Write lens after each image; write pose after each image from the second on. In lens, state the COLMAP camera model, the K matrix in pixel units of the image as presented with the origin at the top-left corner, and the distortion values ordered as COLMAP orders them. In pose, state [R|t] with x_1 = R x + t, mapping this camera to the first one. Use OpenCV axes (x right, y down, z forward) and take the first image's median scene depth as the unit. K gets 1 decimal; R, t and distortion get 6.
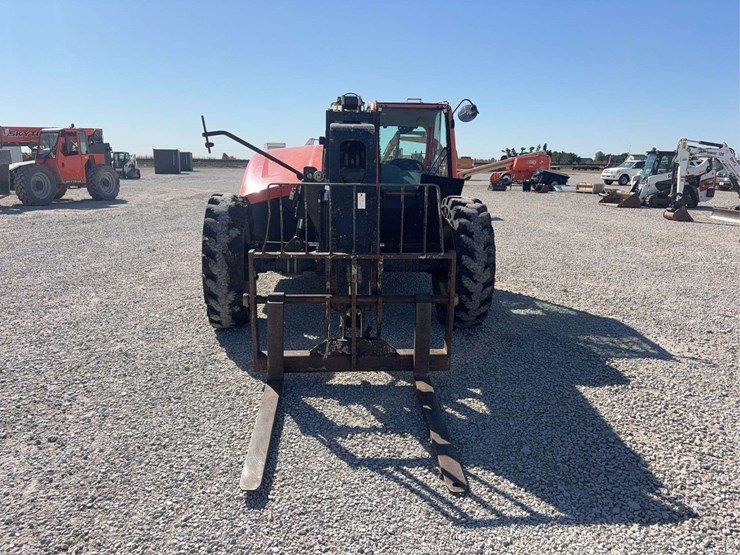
lens RADIAL K [[561.0, 0, 370.0], [0, 561.0, 277.5], [0, 0, 1]] dist [0.023956, 0.001372]
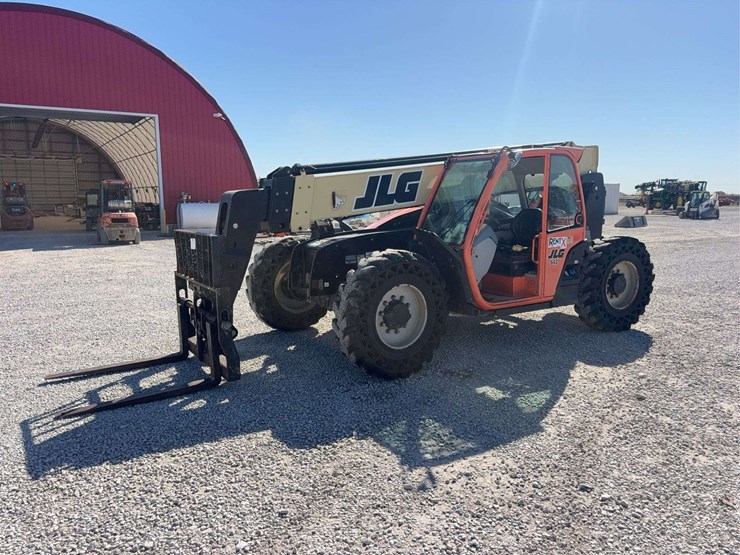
lens RADIAL K [[561.0, 0, 370.0], [0, 561.0, 277.5], [0, 0, 1]] dist [0.023956, 0.001372]
pose [[0.495322, 0.112763, -0.861360, 1.223210], [-0.168577, 0.985168, 0.032031, -0.142915], [0.852196, 0.129339, 0.506985, 0.536809]]
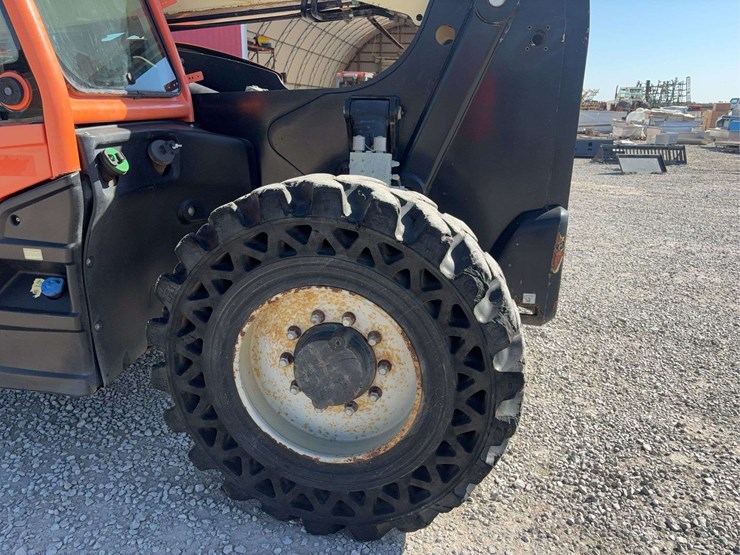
lens RADIAL K [[558.9, 0, 378.2], [0, 558.9, 275.7], [0, 0, 1]] dist [0.047447, -0.053421]
pose [[-0.186628, 0.279993, -0.941687, 0.533561], [-0.220275, 0.922198, 0.317853, -0.401395], [0.957418, 0.266750, -0.110433, 2.060409]]
